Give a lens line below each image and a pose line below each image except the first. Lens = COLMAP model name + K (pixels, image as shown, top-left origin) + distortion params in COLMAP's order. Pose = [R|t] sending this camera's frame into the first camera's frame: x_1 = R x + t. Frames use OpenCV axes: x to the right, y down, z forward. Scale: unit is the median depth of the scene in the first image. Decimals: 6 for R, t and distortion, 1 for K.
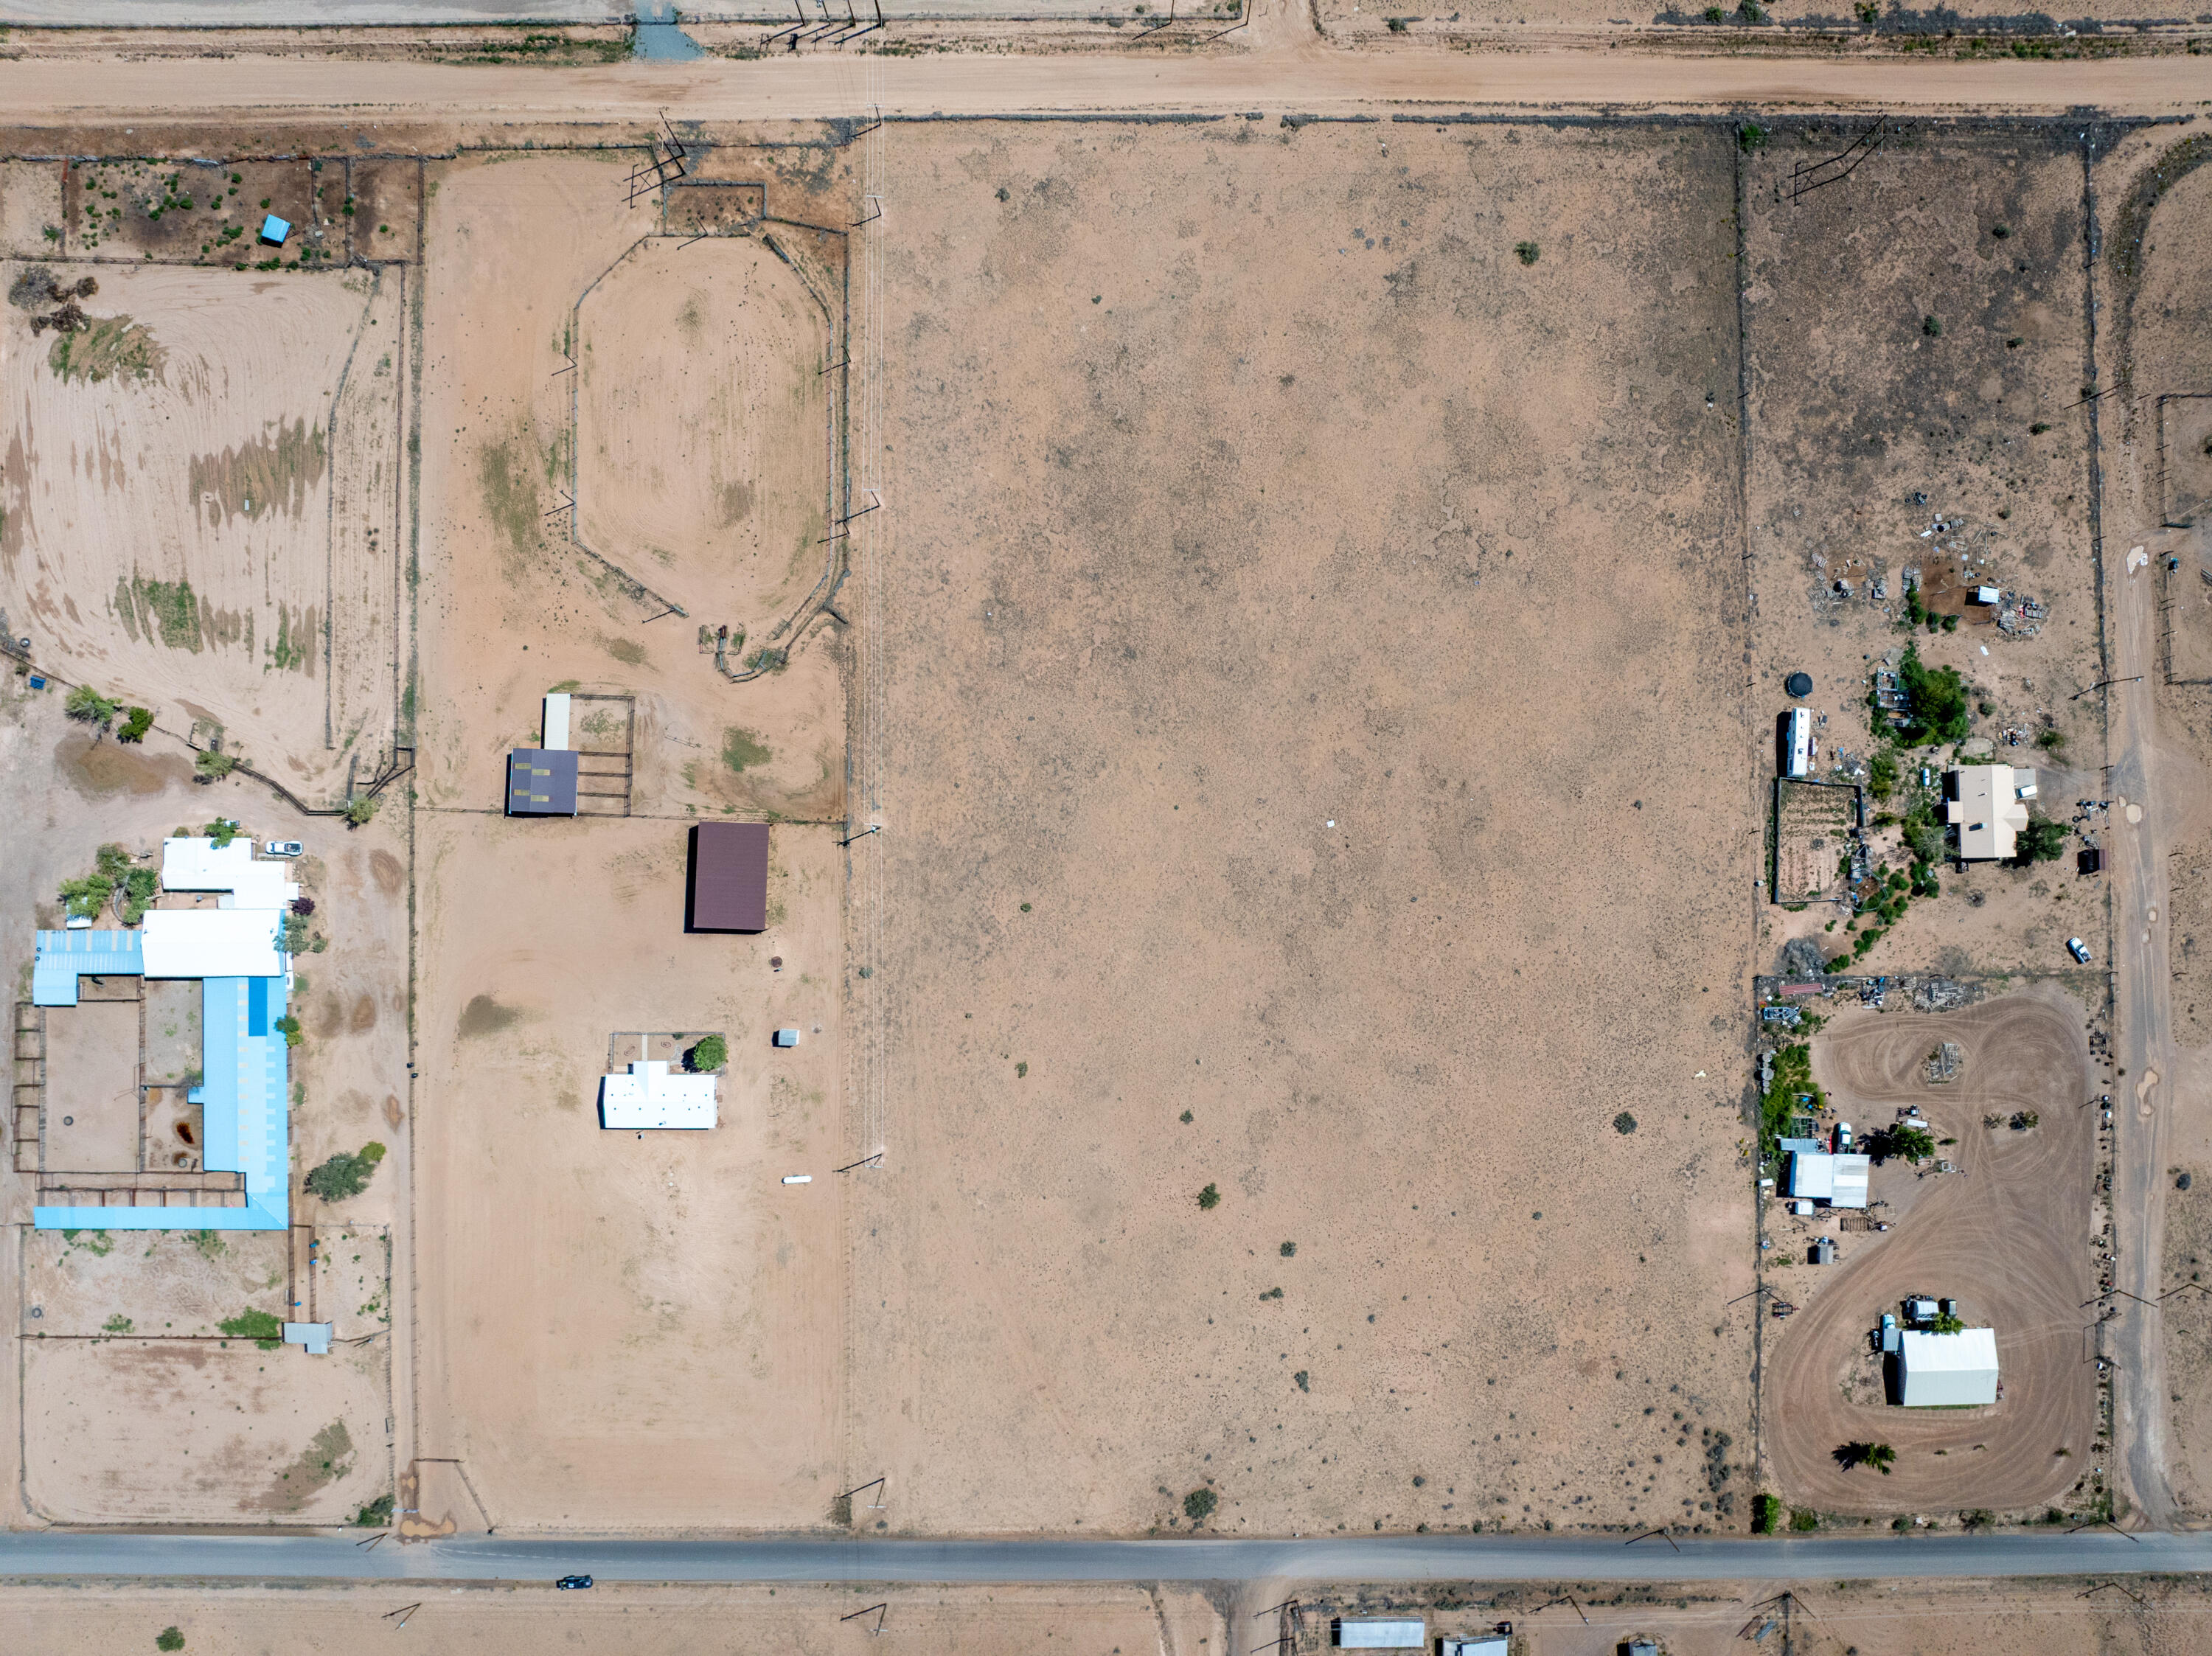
lens RADIAL K [[1545.6, 0, 1105.3], [0, 1545.6, 828.2], [0, 0, 1]] dist [-0.032832, -0.000433]
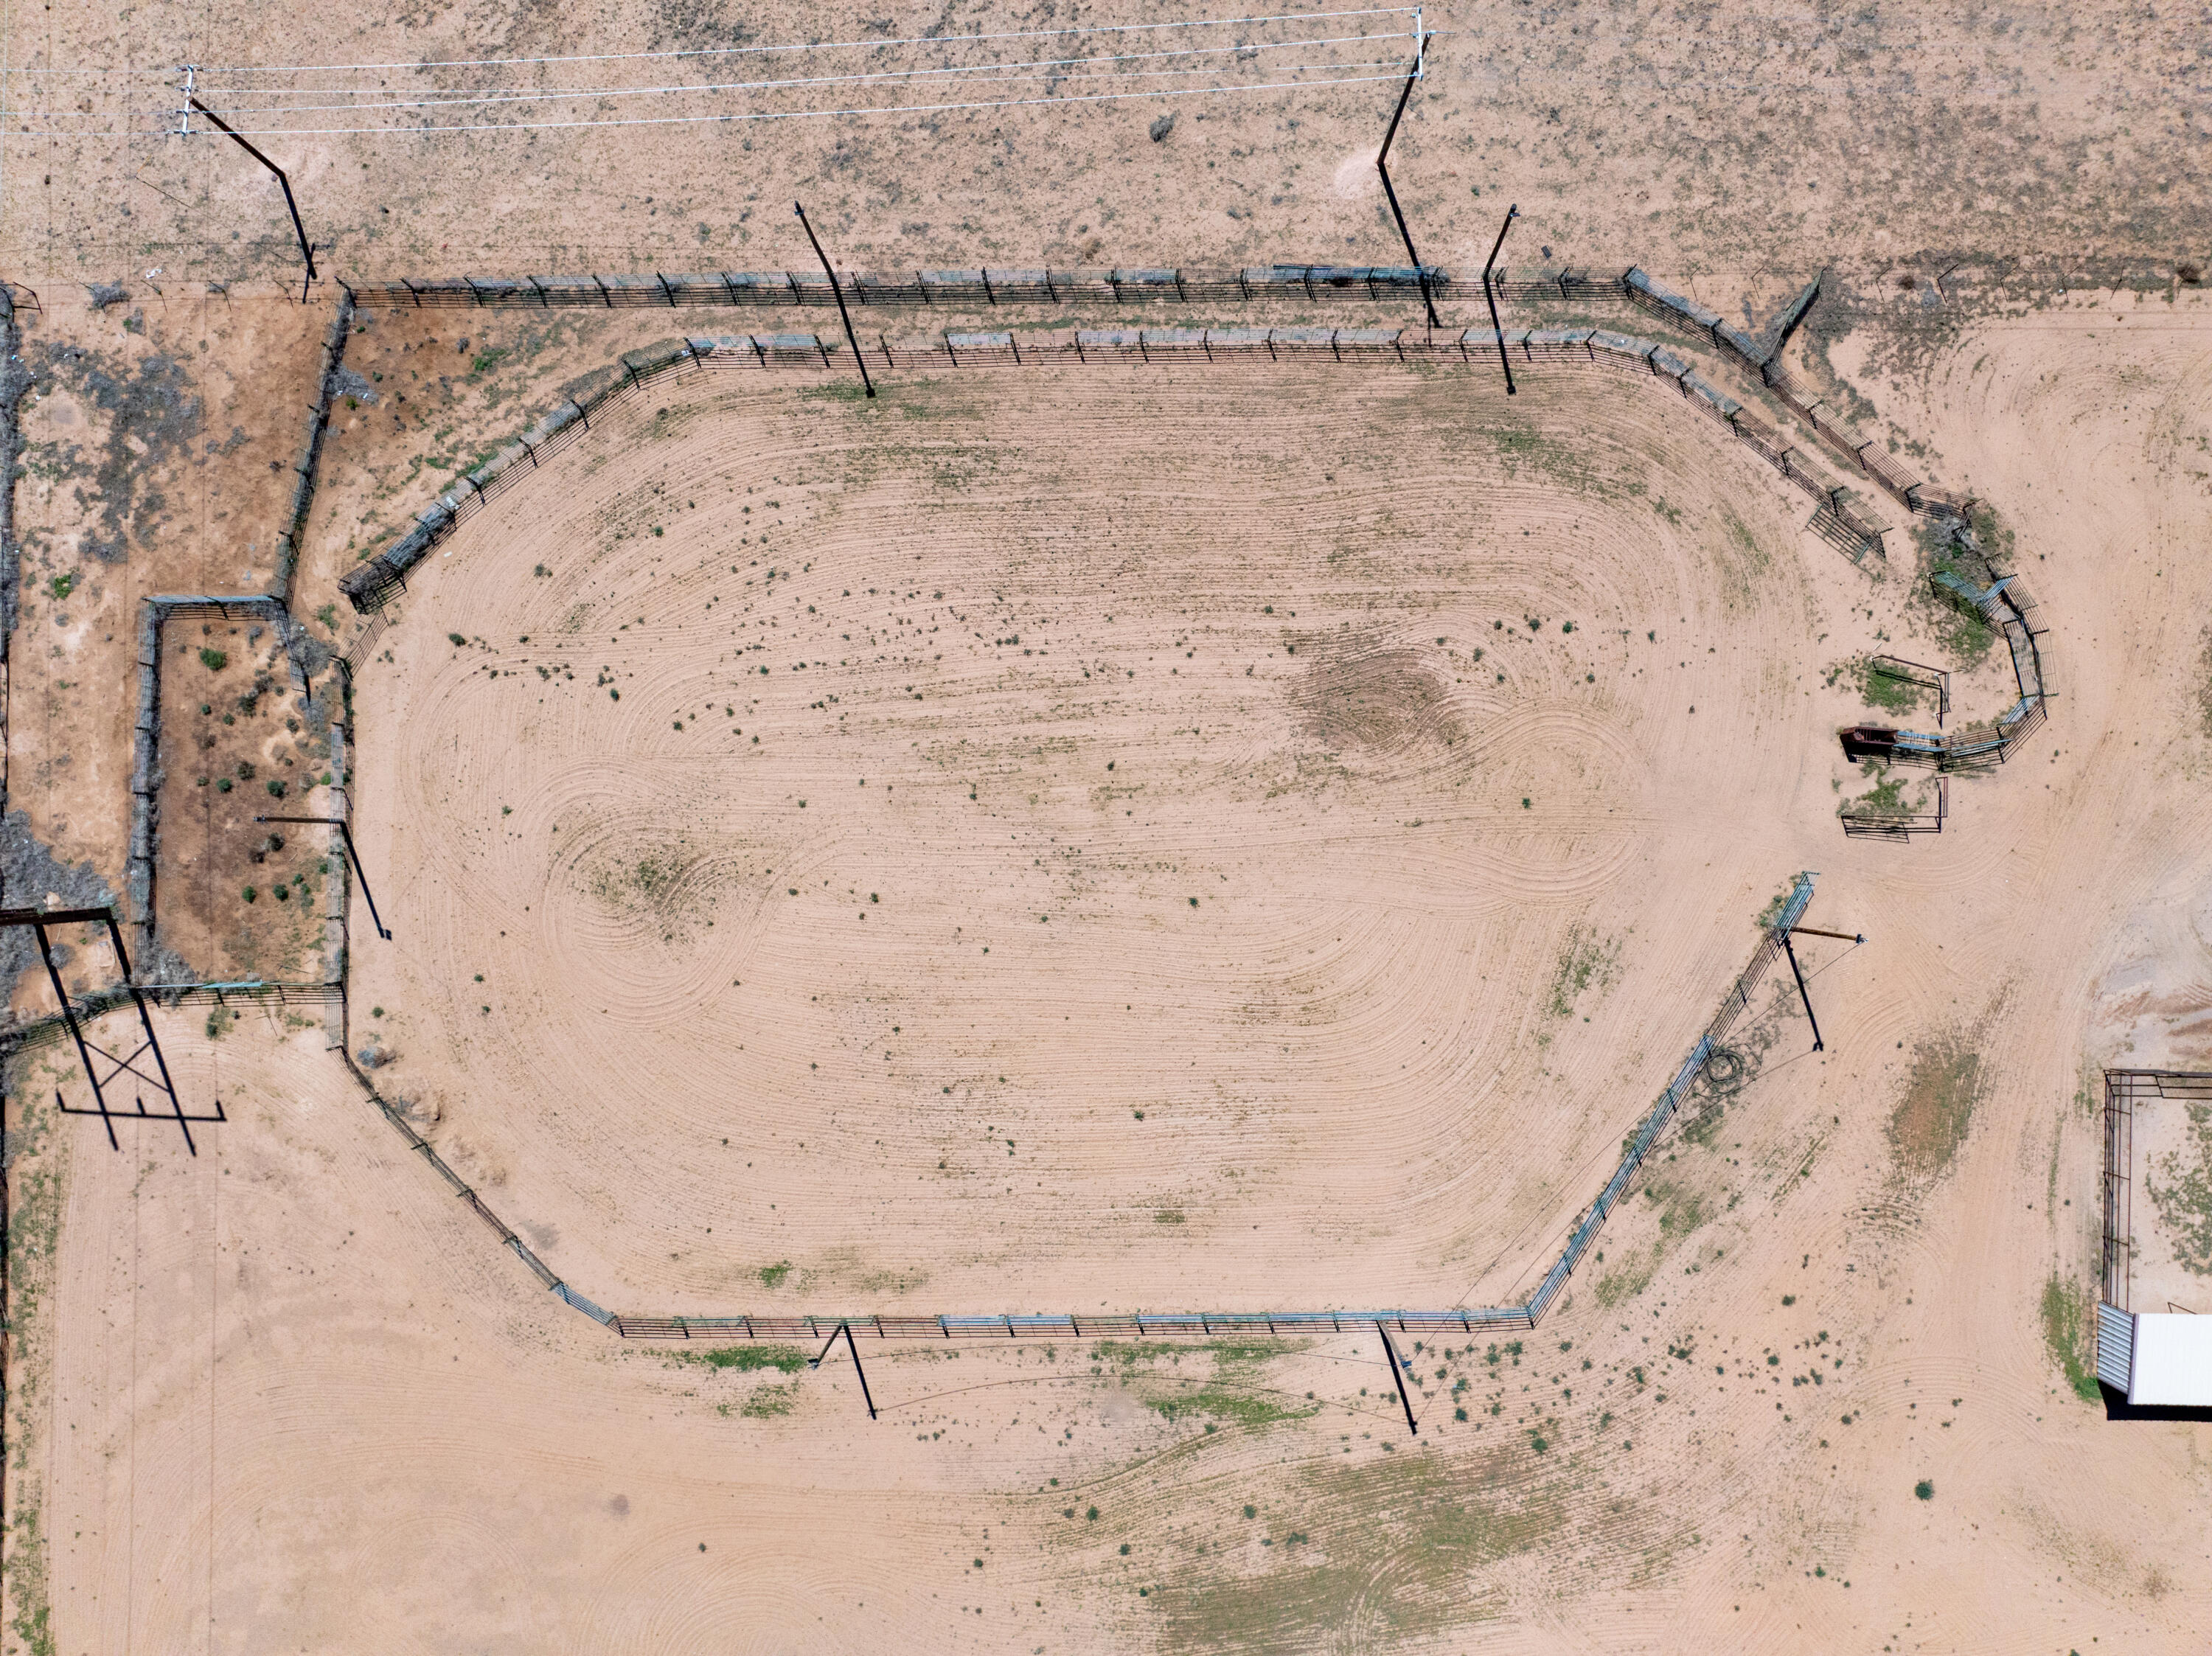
lens RADIAL K [[1545.6, 0, 1102.0], [0, 1545.6, 828.2], [0, 0, 1]] dist [-0.032832, -0.000433]
pose [[-0.004403, -0.999809, 0.019062, -0.266296], [0.999747, -0.003981, 0.022148, -0.263451], [-0.022068, 0.019155, 0.999573, 0.737117]]
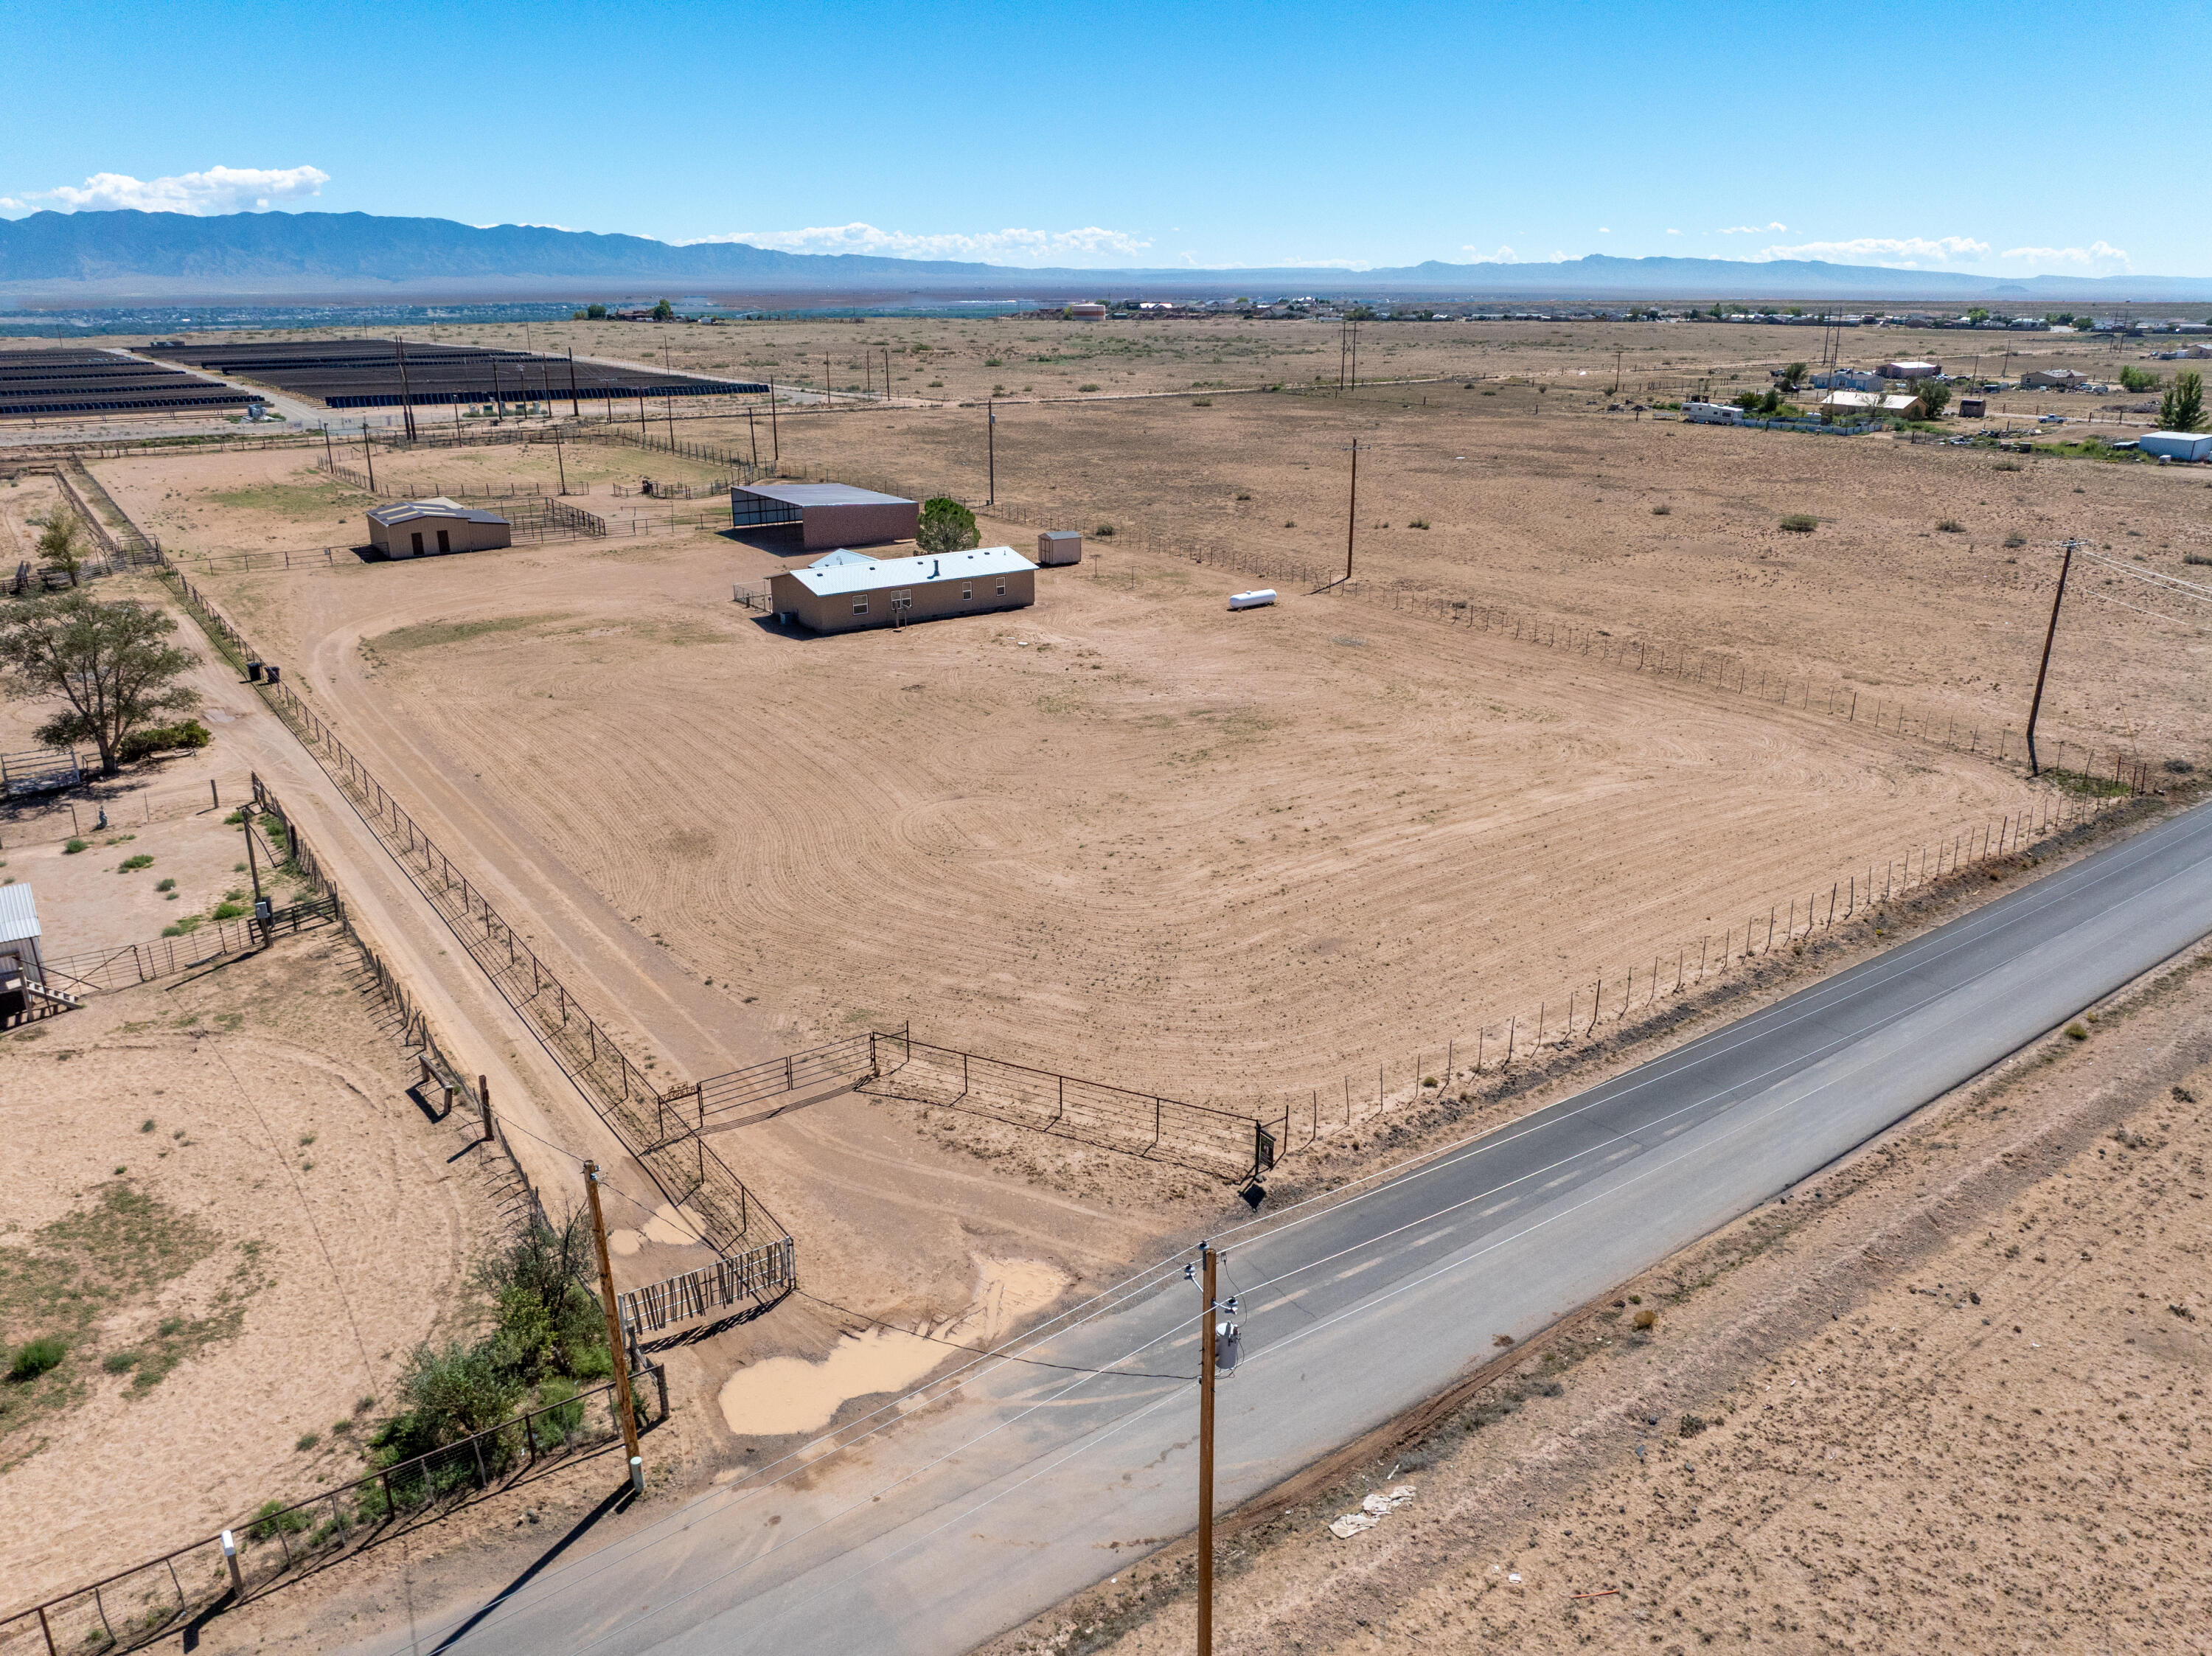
lens RADIAL K [[1545.6, 0, 1109.8], [0, 1545.6, 832.5], [0, 0, 1]] dist [-0.032832, -0.000433]
pose [[0.806436, -0.201554, 0.555911, -0.491027], [0.591270, 0.287165, -0.753615, 0.555039], [-0.007744, 0.936436, 0.350753, 0.892106]]
